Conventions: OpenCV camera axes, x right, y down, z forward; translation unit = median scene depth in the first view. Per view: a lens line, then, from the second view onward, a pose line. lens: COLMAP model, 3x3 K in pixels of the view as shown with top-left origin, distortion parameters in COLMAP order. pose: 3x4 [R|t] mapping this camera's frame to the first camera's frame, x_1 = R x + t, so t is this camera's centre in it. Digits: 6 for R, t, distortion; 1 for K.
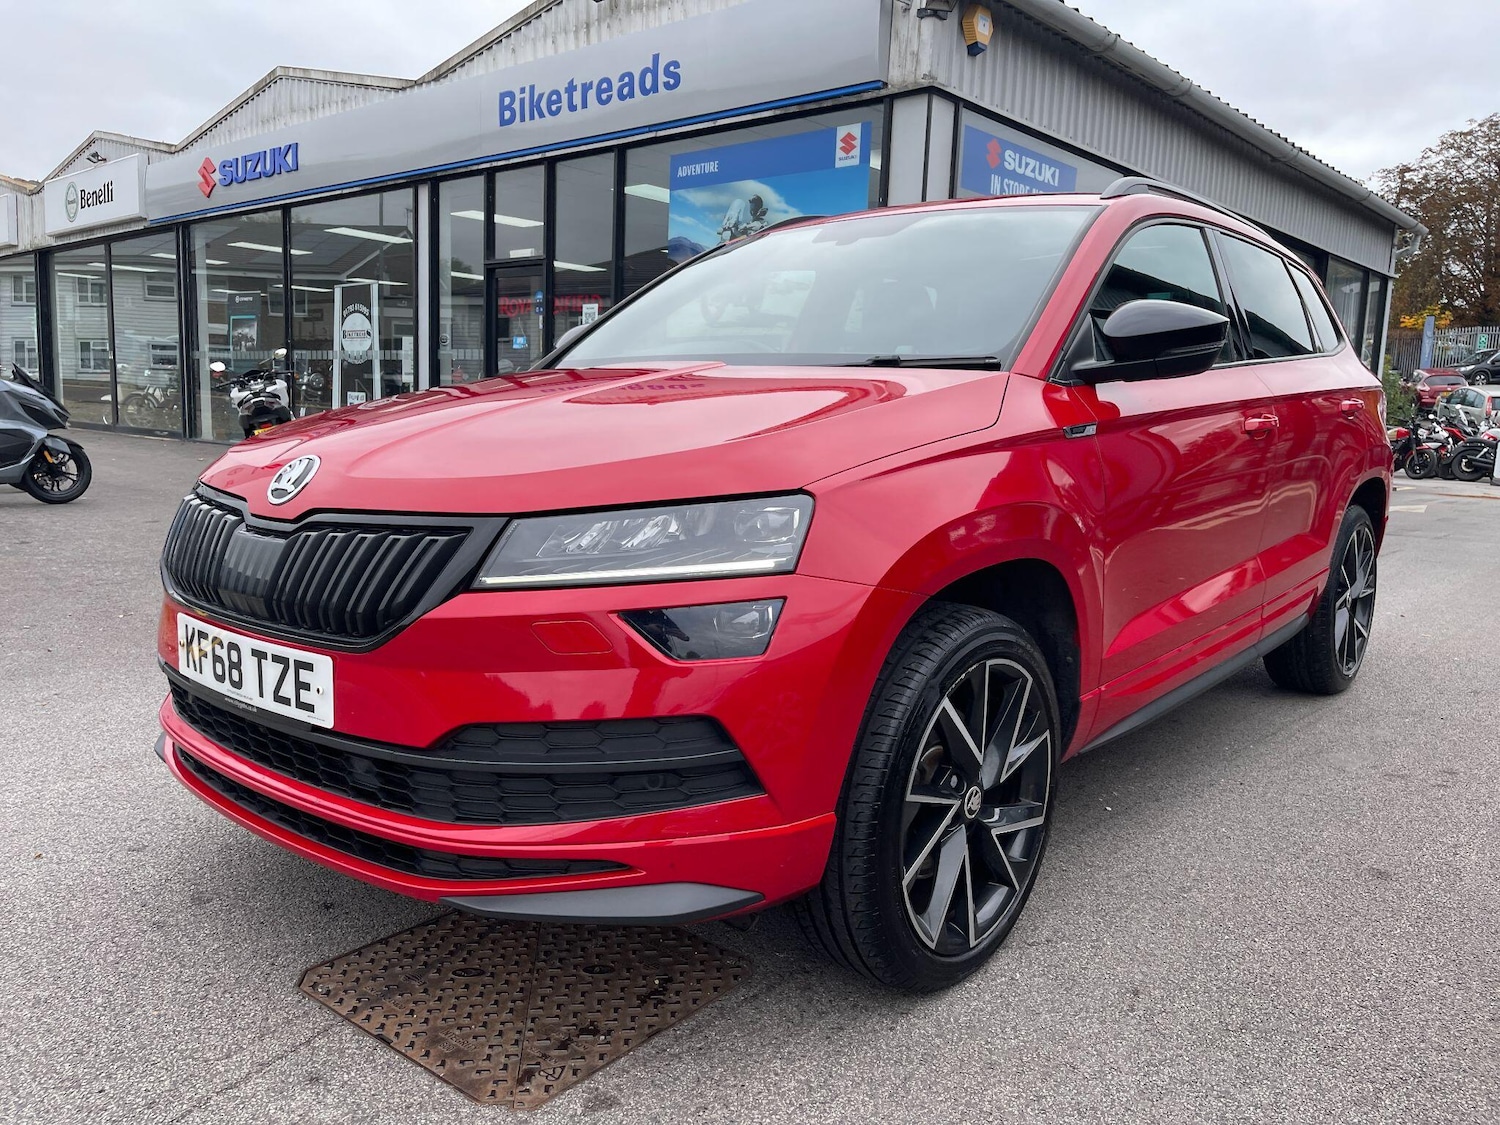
lens RADIAL K [[1094.9, 0, 744.6], [0, 1094.9, 549.1], [0, 0, 1]] dist [0.084479, -0.109048]
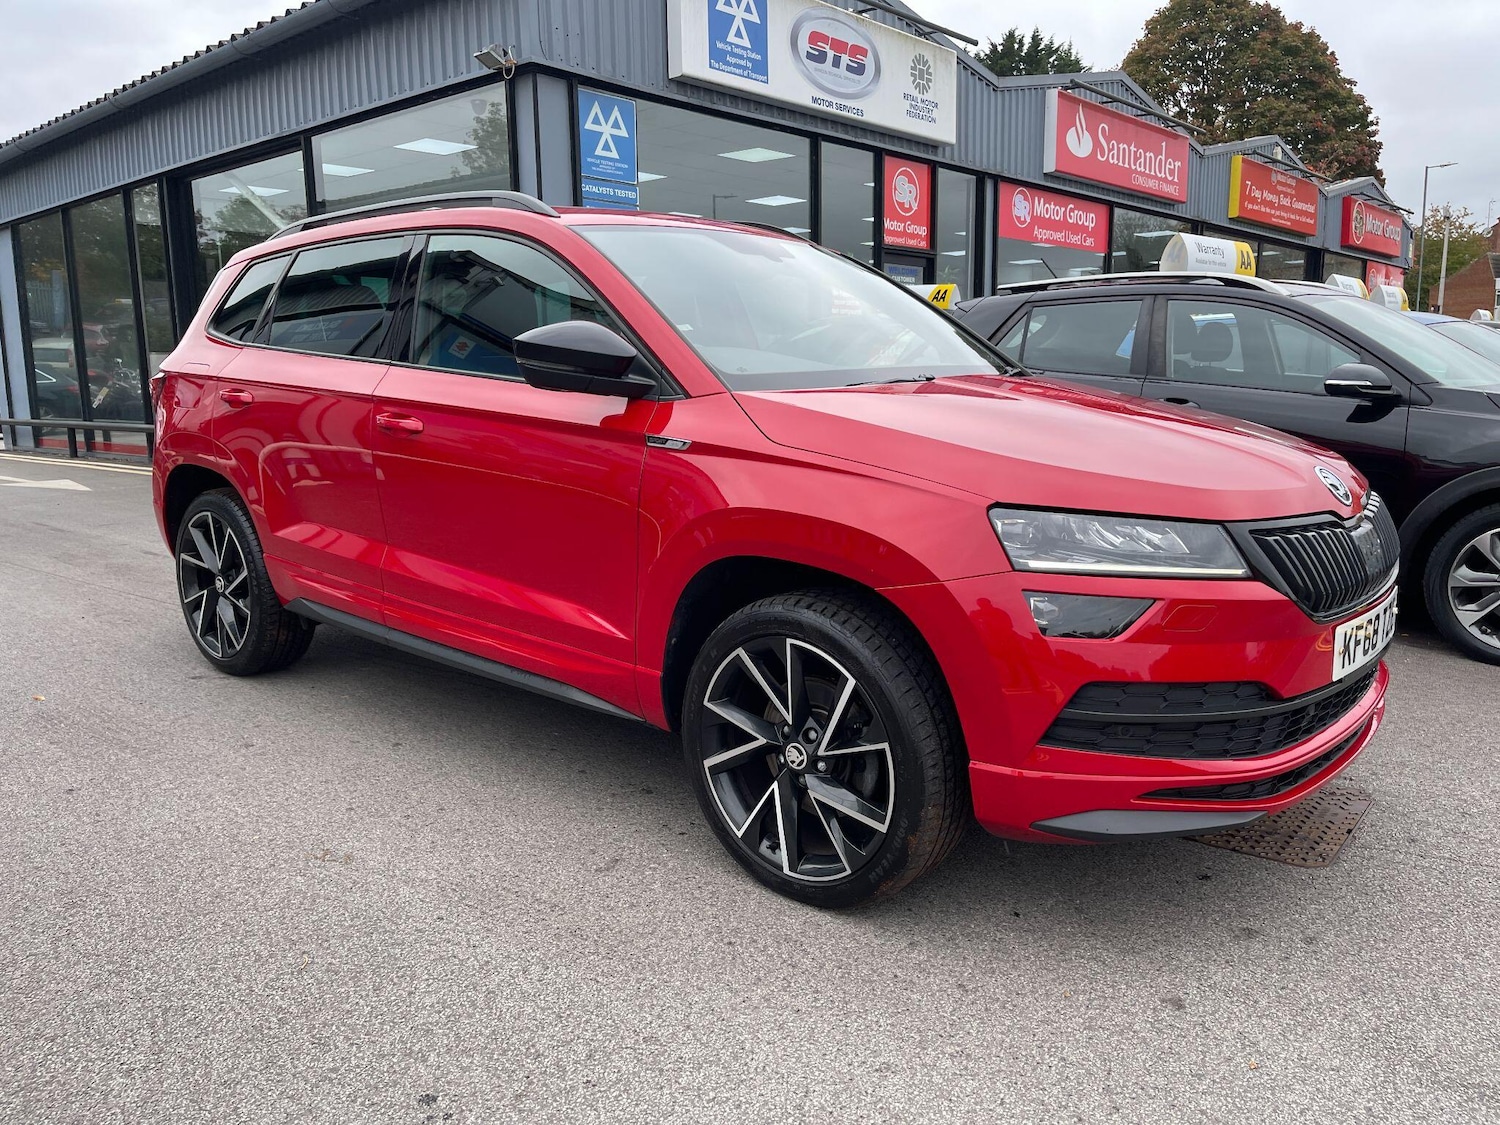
lens RADIAL K [[1094.9, 0, 755.5], [0, 1094.9, 567.1], [0, 0, 1]] dist [0.084479, -0.109048]
pose [[0.032631, -0.207580, 0.977674, -1.594292], [0.151827, 0.967872, 0.200431, -0.308768], [-0.987868, 0.141897, 0.063099, 1.494686]]
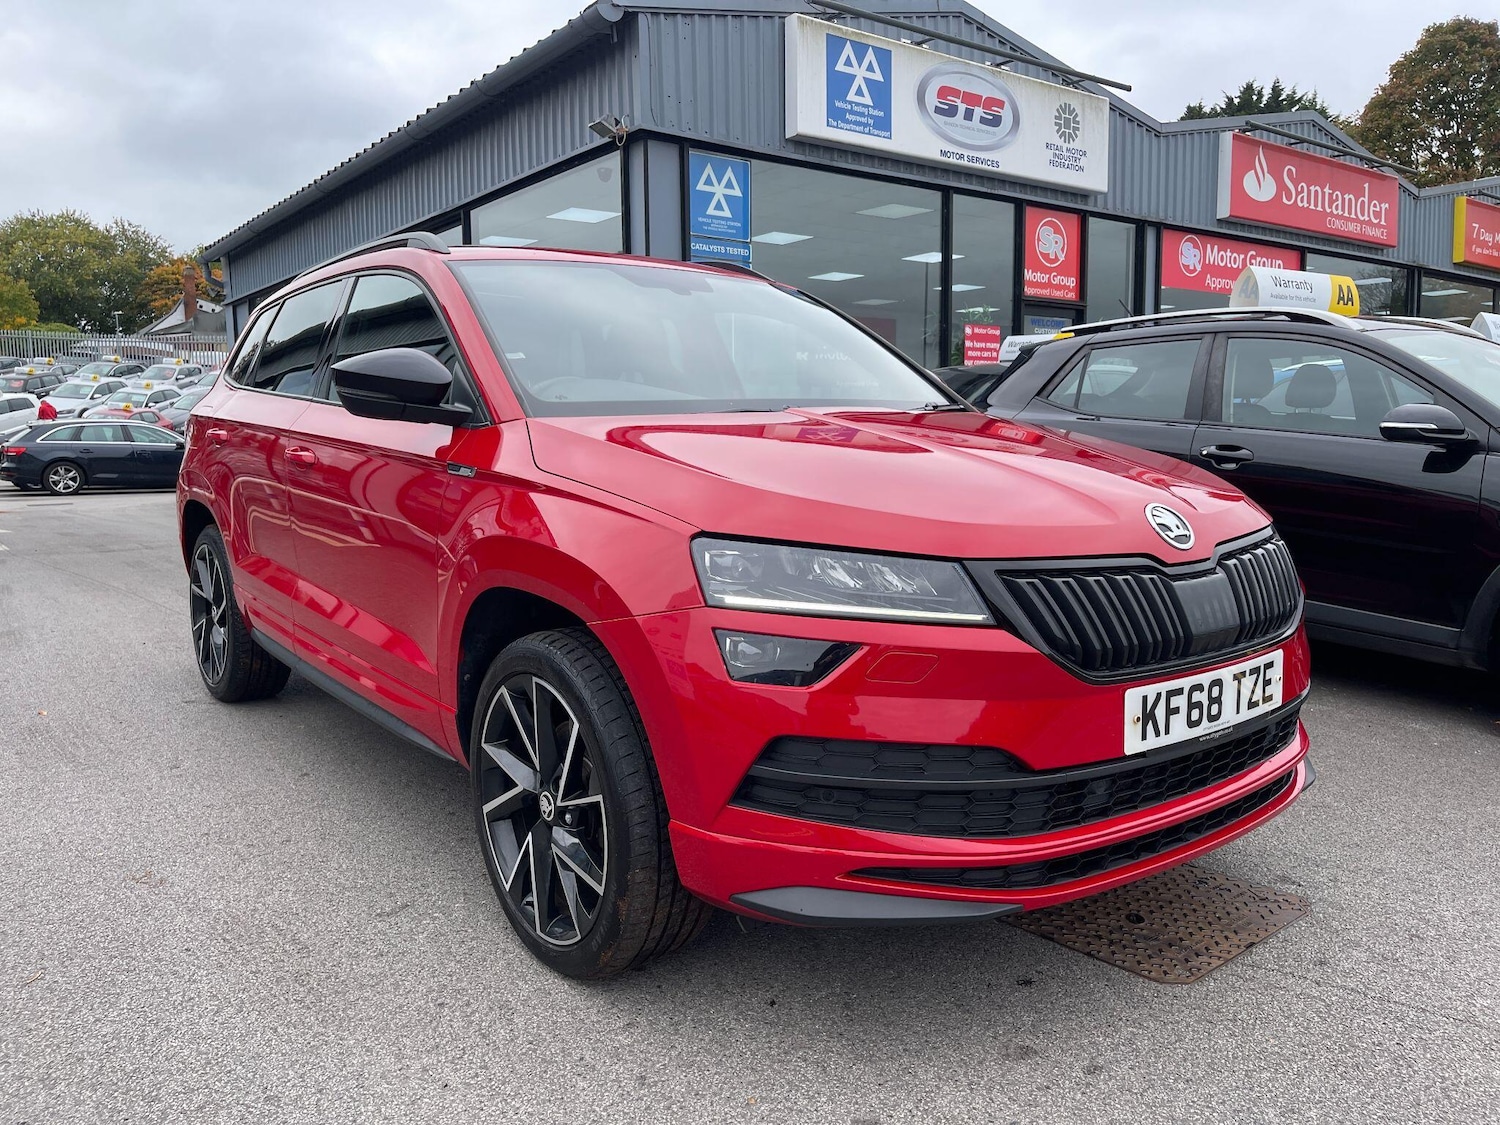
lens RADIAL K [[1094.9, 0, 749.9], [0, 1094.9, 557.6], [0, 0, 1]] dist [0.084479, -0.109048]
pose [[0.227244, -0.142189, 0.963401, -1.456854], [0.153105, 0.982197, 0.108849, -0.200320], [-0.961727, 0.122767, 0.244969, 1.066306]]
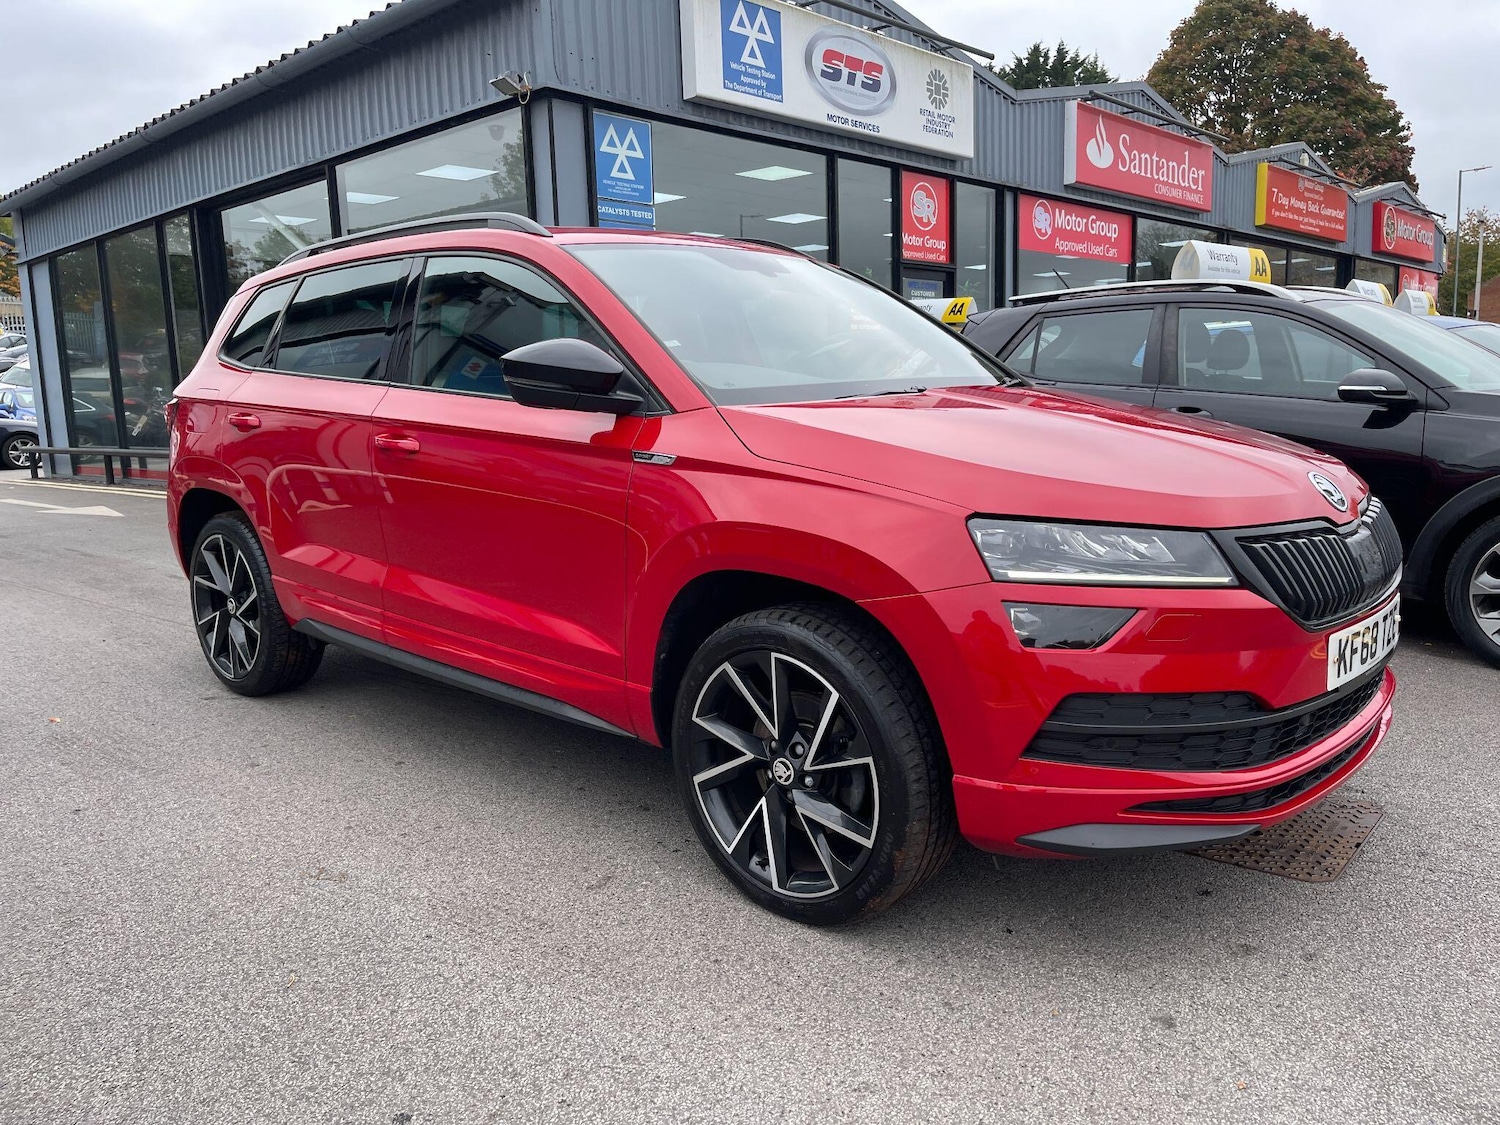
lens RADIAL K [[1094.9, 0, 753.7], [0, 1094.9, 567.9], [0, 0, 1]] dist [0.084479, -0.109048]
pose [[0.059737, -0.193611, 0.979258, -1.588501], [0.169325, 0.968759, 0.181205, -0.296933], [-0.983748, 0.154989, 0.090654, 1.446509]]
